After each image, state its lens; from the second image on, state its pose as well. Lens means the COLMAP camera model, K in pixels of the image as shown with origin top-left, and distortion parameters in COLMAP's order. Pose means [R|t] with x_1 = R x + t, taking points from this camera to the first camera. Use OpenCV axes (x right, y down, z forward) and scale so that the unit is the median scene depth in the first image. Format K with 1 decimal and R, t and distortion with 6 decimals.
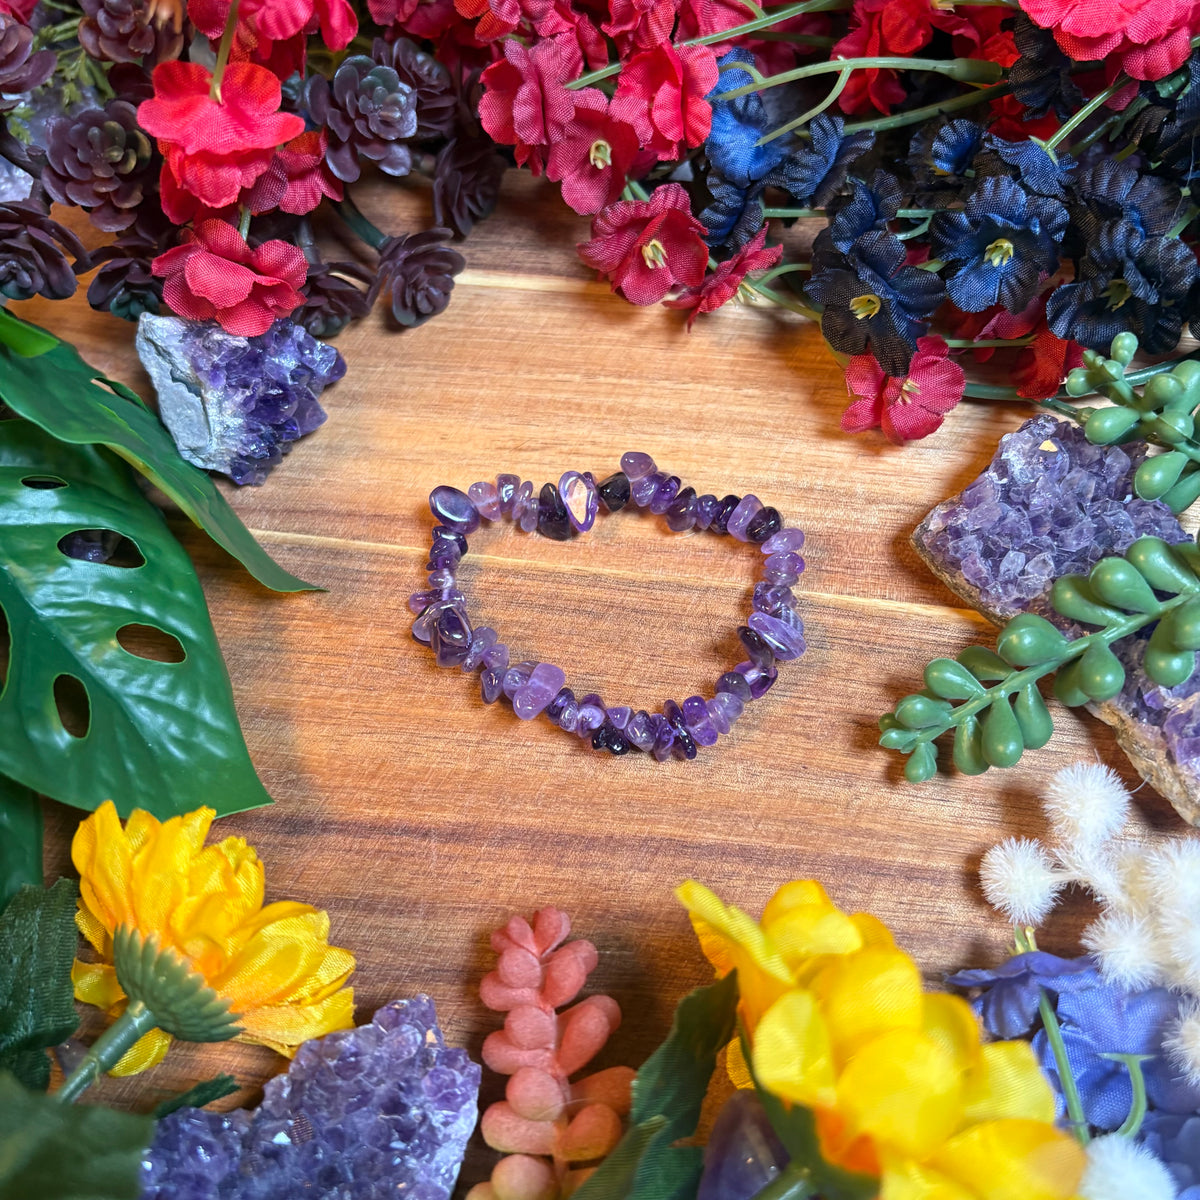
lens RADIAL K [[1233.3, 0, 598.8], [0, 1233.3, 605.7], [0, 0, 1]] dist [0.161833, -0.619611]
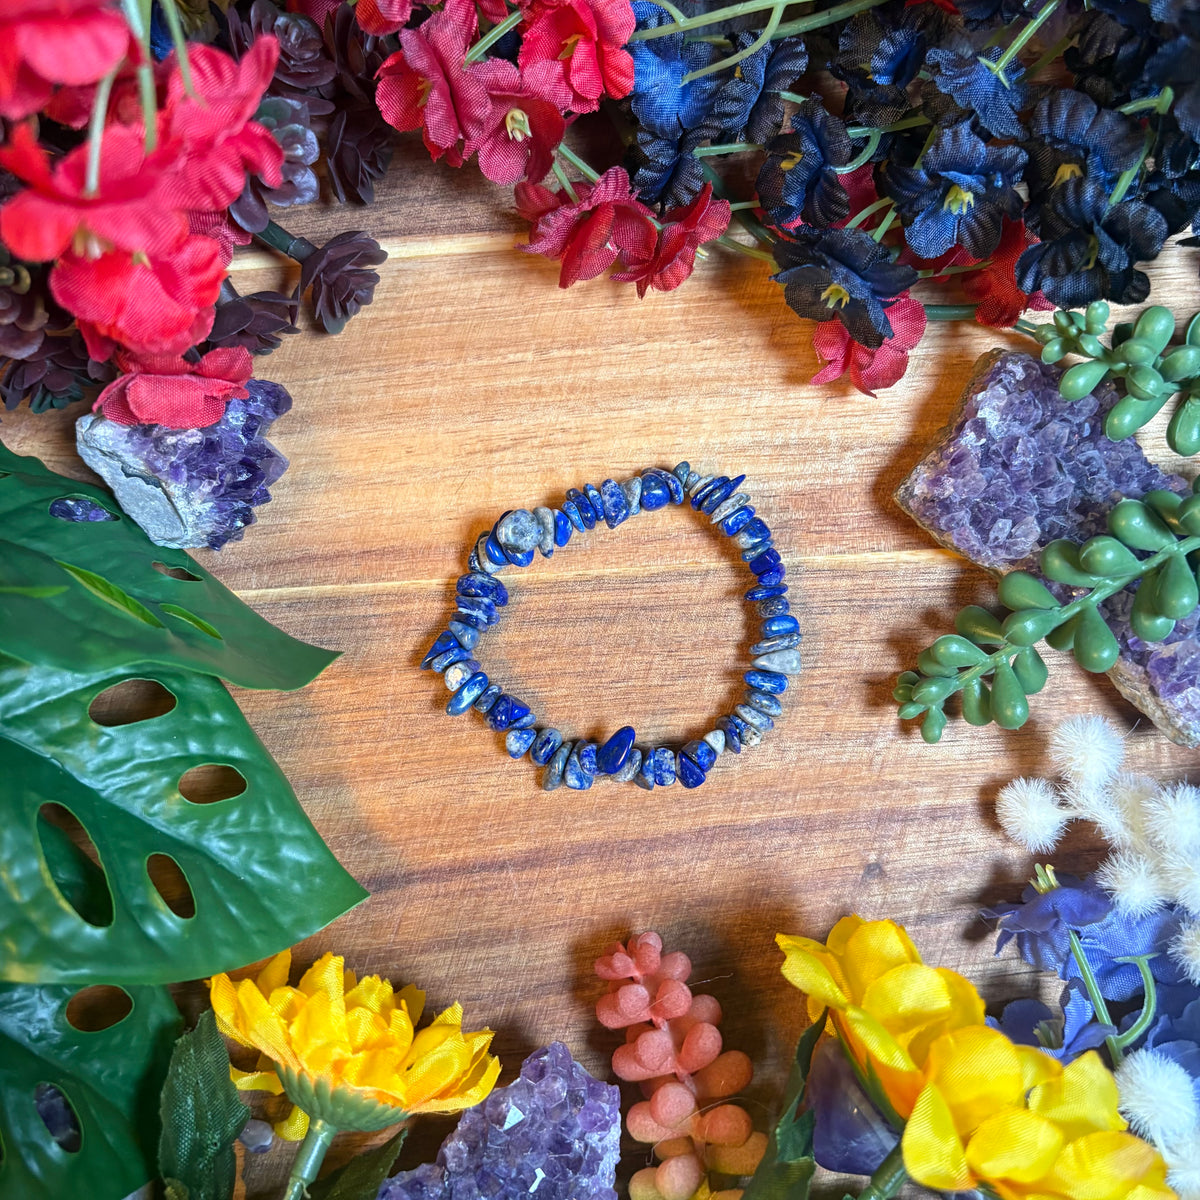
lens RADIAL K [[1231.5, 0, 601.1], [0, 1231.5, 595.1], [0, 0, 1]] dist [0.147302, -0.544701]
pose [[0.975517, -0.203776, 0.082714, -0.091007], [0.165493, 0.927879, 0.334144, -0.365859], [-0.144839, -0.312274, 0.938886, 0.037724]]
